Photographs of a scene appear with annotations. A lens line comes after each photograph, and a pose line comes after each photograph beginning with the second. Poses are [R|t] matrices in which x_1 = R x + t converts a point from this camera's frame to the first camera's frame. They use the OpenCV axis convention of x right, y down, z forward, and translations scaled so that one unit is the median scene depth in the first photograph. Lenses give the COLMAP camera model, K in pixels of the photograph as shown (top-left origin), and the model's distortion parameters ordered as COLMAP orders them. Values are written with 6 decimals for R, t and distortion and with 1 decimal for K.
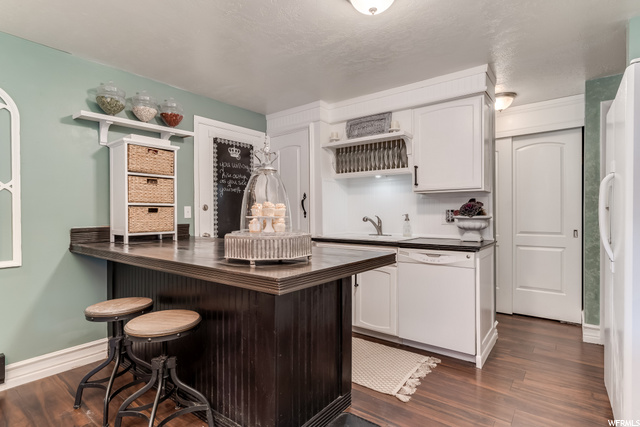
lens RADIAL K [[324.3, 0, 315.4], [0, 324.3, 212.7], [0, 0, 1]] dist [-0.013911, 0.006981]
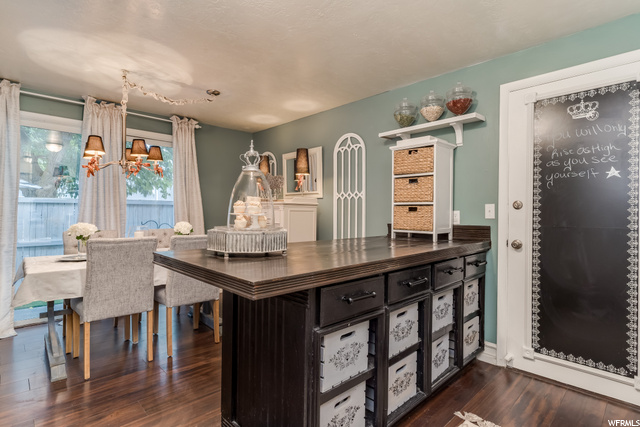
lens RADIAL K [[324.3, 0, 314.7], [0, 324.3, 211.9], [0, 0, 1]] dist [-0.013911, 0.006981]
pose [[-0.144229, 0.007173, -0.989518, 0.458450], [-0.003134, 0.999965, 0.007705, -0.005072], [0.989539, 0.004212, -0.144202, 0.688047]]
